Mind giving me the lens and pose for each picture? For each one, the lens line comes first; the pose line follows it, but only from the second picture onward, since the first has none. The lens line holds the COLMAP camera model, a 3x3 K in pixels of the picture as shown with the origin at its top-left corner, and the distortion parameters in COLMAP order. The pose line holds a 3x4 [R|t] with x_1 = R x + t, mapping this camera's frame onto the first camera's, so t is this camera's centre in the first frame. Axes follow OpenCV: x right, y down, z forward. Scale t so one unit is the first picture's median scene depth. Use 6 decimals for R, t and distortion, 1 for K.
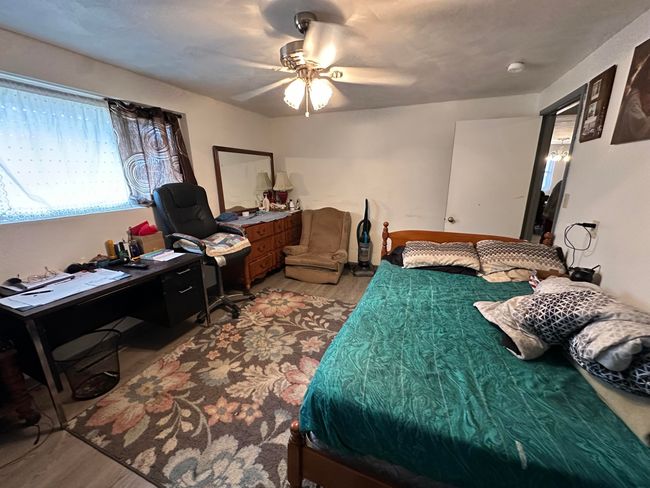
lens RADIAL K [[259.6, 0, 325.0], [0, 259.6, 244.0], [0, 0, 1]] dist [0.000007, -0.000230]
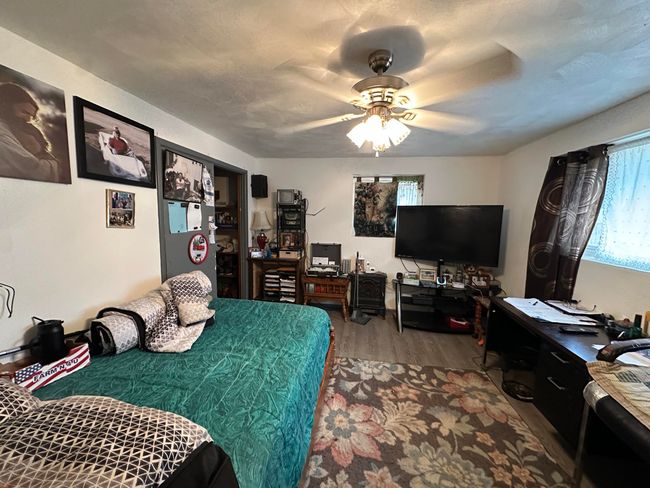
lens RADIAL K [[259.6, 0, 325.0], [0, 259.6, 244.0], [0, 0, 1]] dist [0.000007, -0.000230]
pose [[-0.971835, 0.008985, -0.235492, 0.297278], [-0.079071, 0.928914, 0.361755, -0.488233], [0.222002, 0.370186, -0.902041, 1.755078]]
